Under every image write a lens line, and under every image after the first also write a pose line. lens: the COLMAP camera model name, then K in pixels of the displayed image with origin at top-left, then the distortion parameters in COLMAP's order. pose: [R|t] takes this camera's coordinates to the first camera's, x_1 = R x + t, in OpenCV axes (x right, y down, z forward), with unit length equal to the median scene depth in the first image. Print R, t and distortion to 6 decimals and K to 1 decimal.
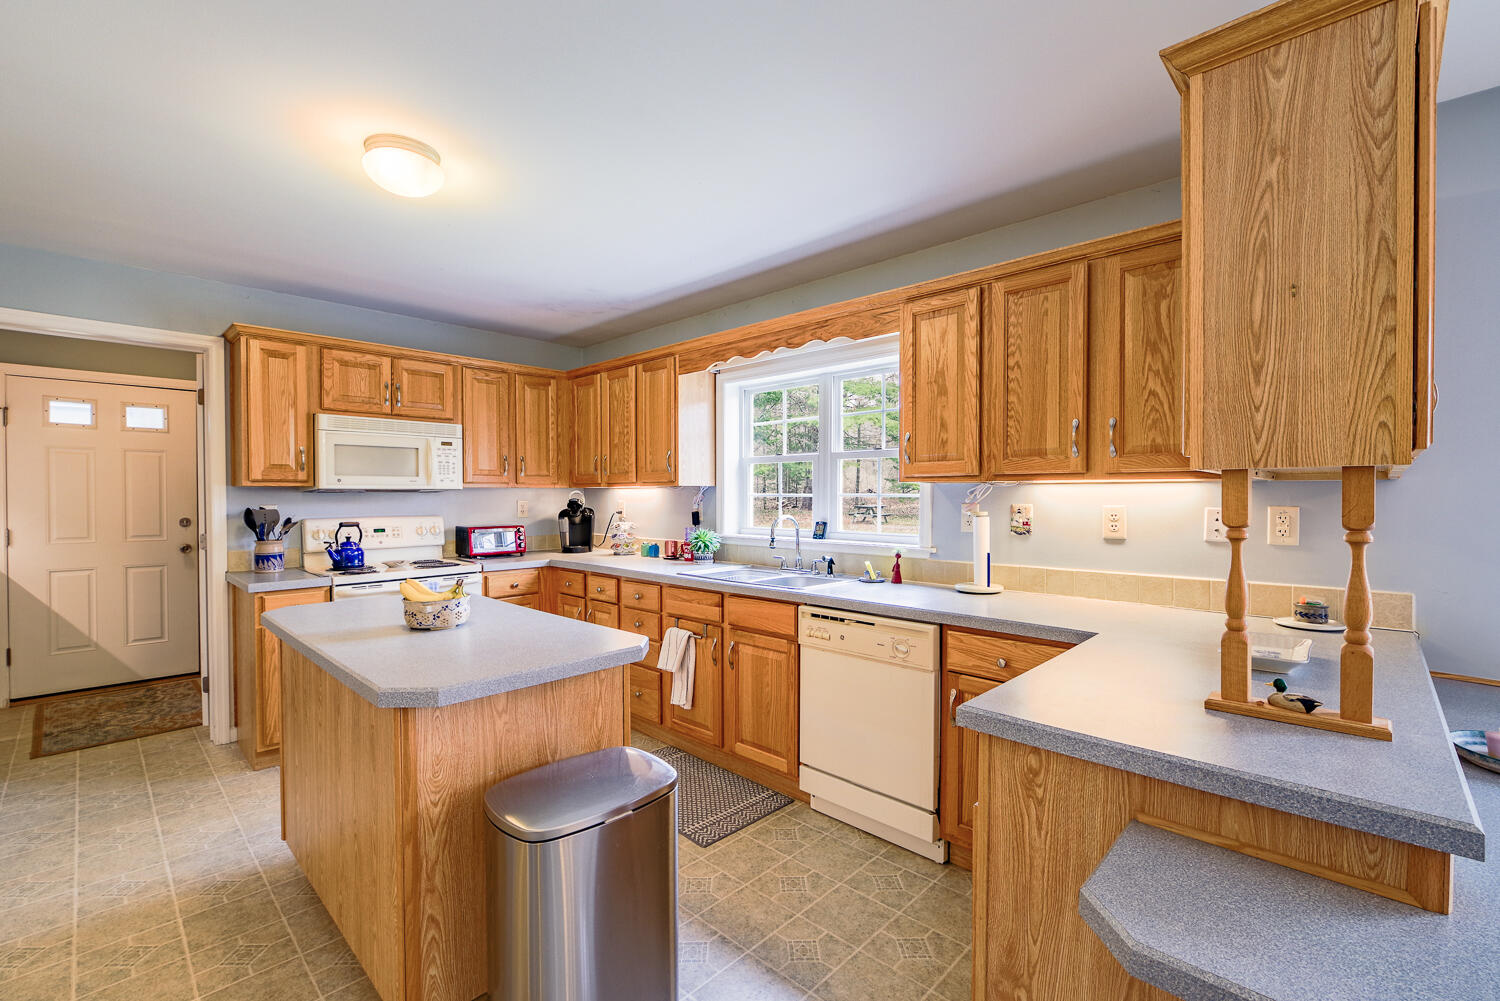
lens RADIAL K [[645.0, 0, 751.5], [0, 645.0, 501.3], [0, 0, 1]] dist [-0.010074, 0.001693]
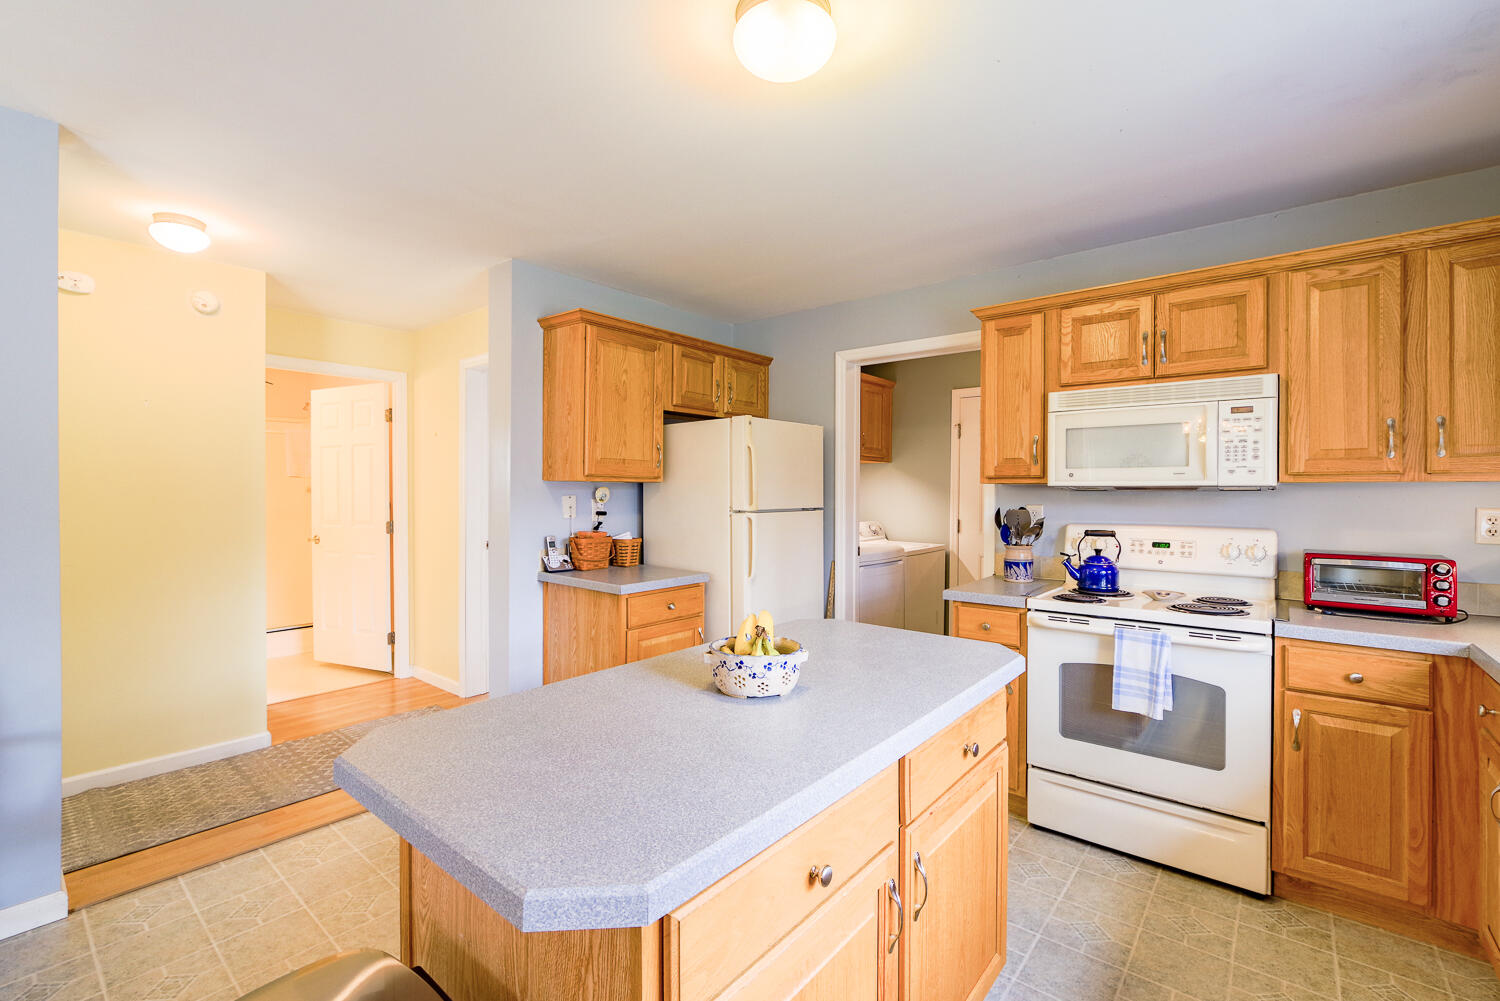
lens RADIAL K [[645.0, 0, 752.2], [0, 645.0, 492.5], [0, 0, 1]] dist [-0.010074, 0.001693]
pose [[0.072882, 0.007438, -0.997313, 0.095131], [-0.012139, 0.999905, 0.006571, -0.011663], [0.997267, 0.011627, 0.072965, 0.533202]]
